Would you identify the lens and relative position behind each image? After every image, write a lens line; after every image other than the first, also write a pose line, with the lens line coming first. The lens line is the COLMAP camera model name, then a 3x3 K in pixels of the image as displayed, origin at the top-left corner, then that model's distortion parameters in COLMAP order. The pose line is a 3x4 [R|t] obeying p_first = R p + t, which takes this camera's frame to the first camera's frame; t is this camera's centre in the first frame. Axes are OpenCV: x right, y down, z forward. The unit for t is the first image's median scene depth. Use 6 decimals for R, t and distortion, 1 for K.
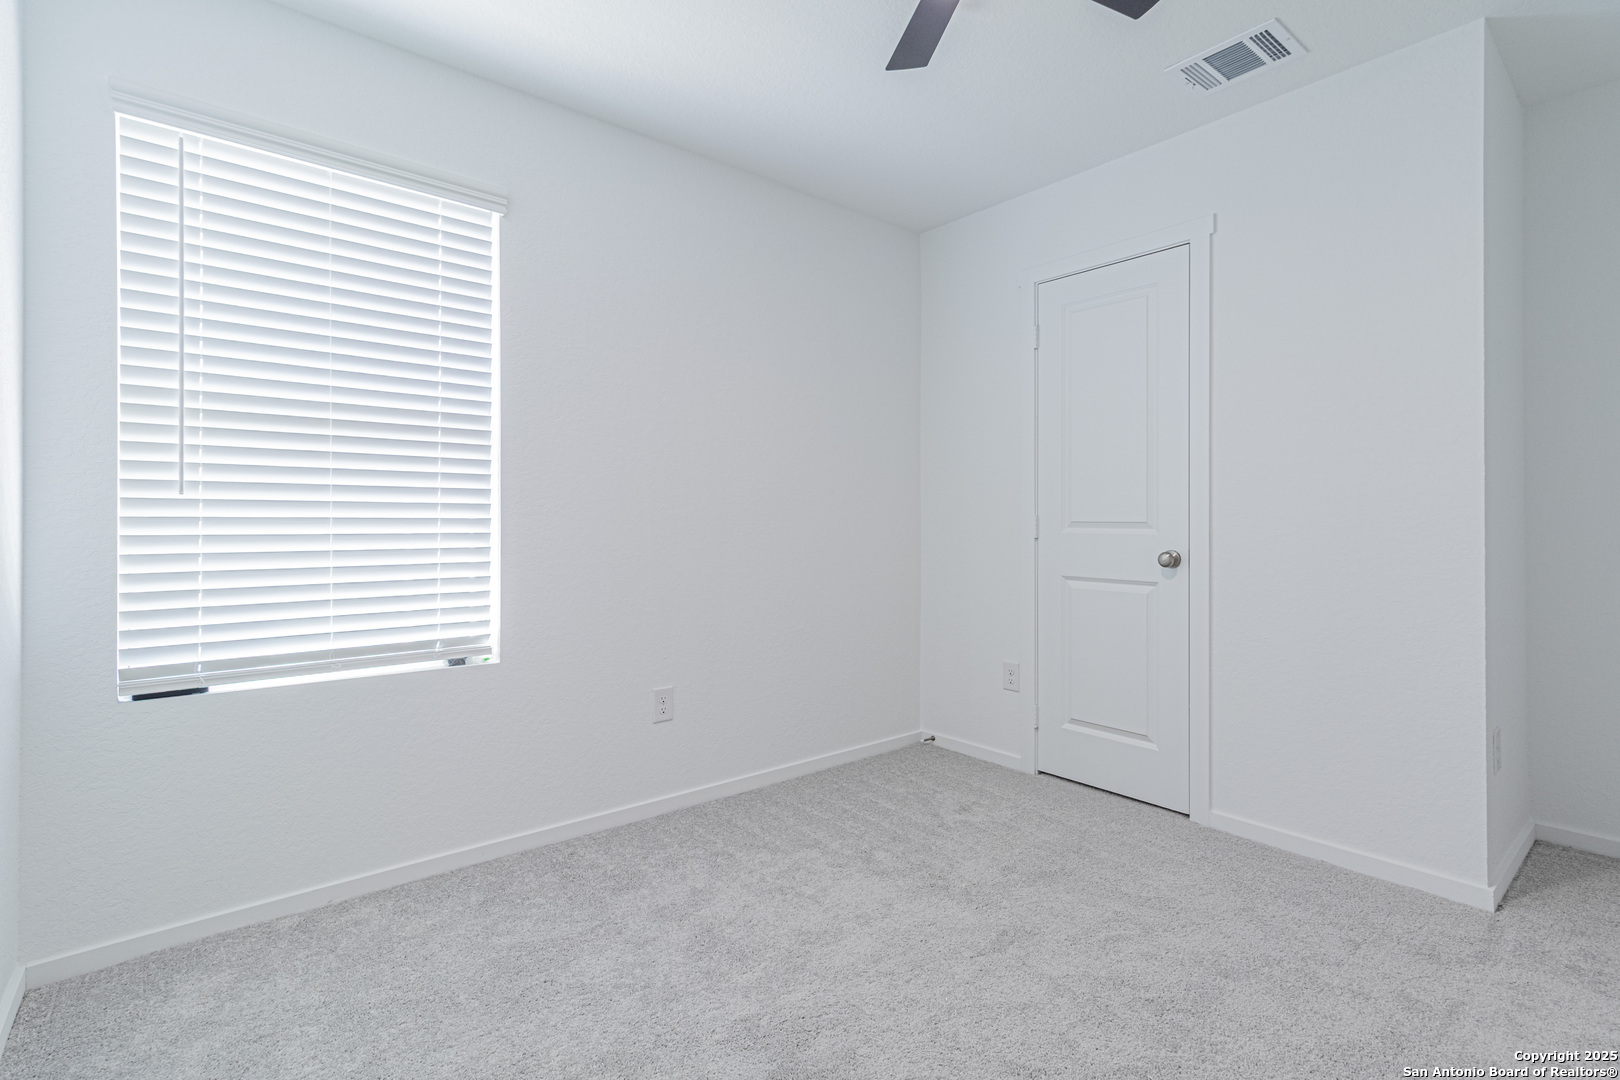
lens RADIAL K [[765.3, 0, 799.2], [0, 765.3, 516.9], [0, 0, 1]] dist [0.008327, -0.000030]
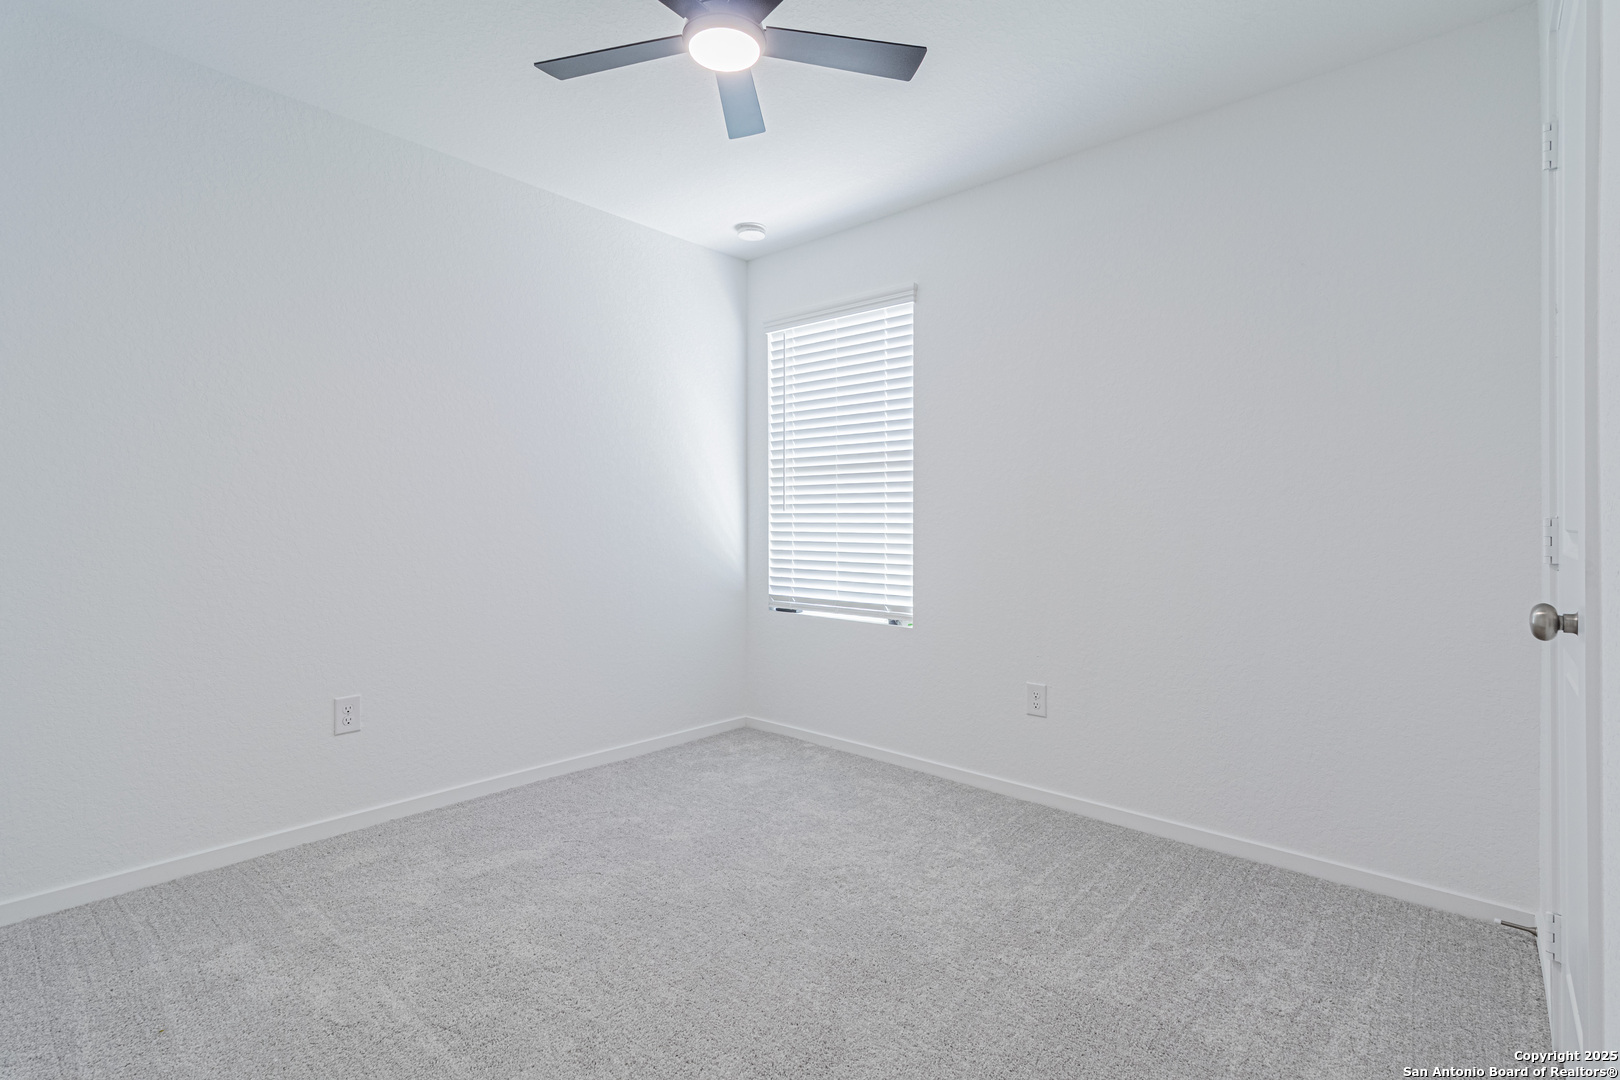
lens RADIAL K [[765.3, 0, 825.9], [0, 765.3, 521.8], [0, 0, 1]] dist [0.008327, -0.000030]
pose [[0.161848, -0.002043, -0.986814, 1.009239], [-0.000246, 0.999998, -0.002111, 0.002481], [0.986816, 0.000585, 0.161847, 0.669630]]
